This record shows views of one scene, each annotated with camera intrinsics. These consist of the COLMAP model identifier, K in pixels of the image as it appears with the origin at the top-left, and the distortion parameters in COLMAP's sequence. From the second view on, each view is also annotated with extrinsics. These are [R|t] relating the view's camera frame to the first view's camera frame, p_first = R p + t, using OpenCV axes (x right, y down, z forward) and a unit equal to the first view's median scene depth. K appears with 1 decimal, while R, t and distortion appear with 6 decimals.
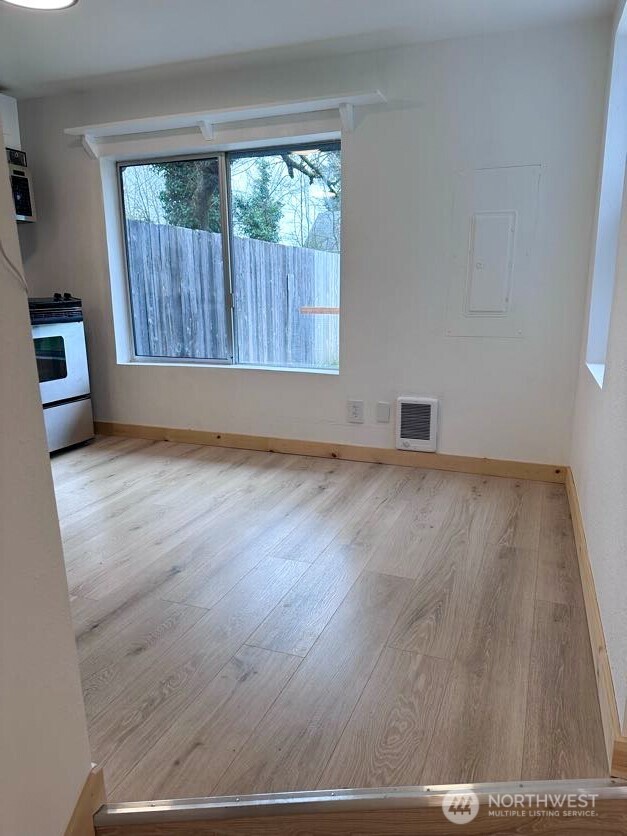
lens RADIAL K [[591.5, 0, 313.5], [0, 591.5, 418.0], [0, 0, 1]] dist [0.031480, -0.004593]
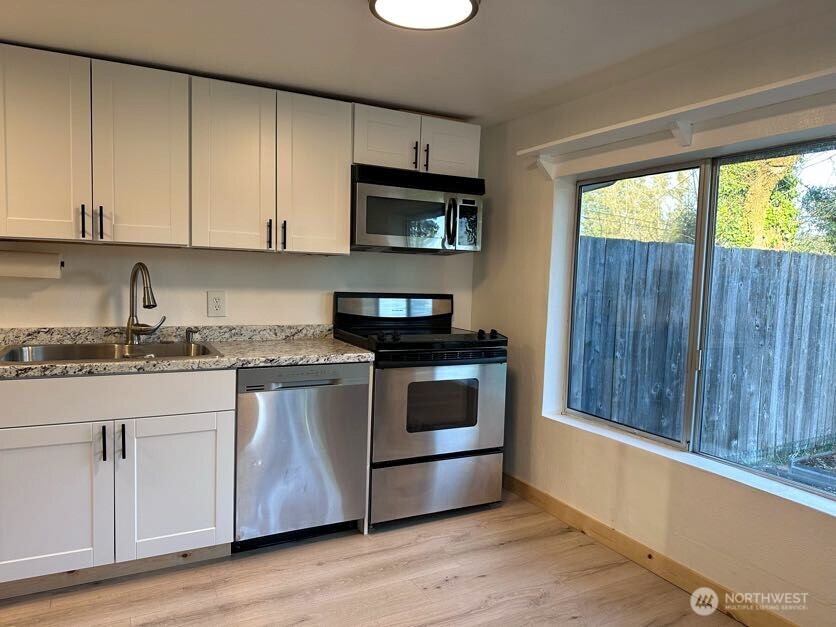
lens RADIAL K [[591.5, 0, 416.8], [0, 591.5, 318.4], [0, 0, 1]] dist [0.031480, -0.004593]
pose [[0.764197, 0.081523, -0.639811, 0.036237], [-0.180379, 0.979411, -0.090653, -0.087523], [0.619247, 0.184685, 0.763167, 0.182589]]
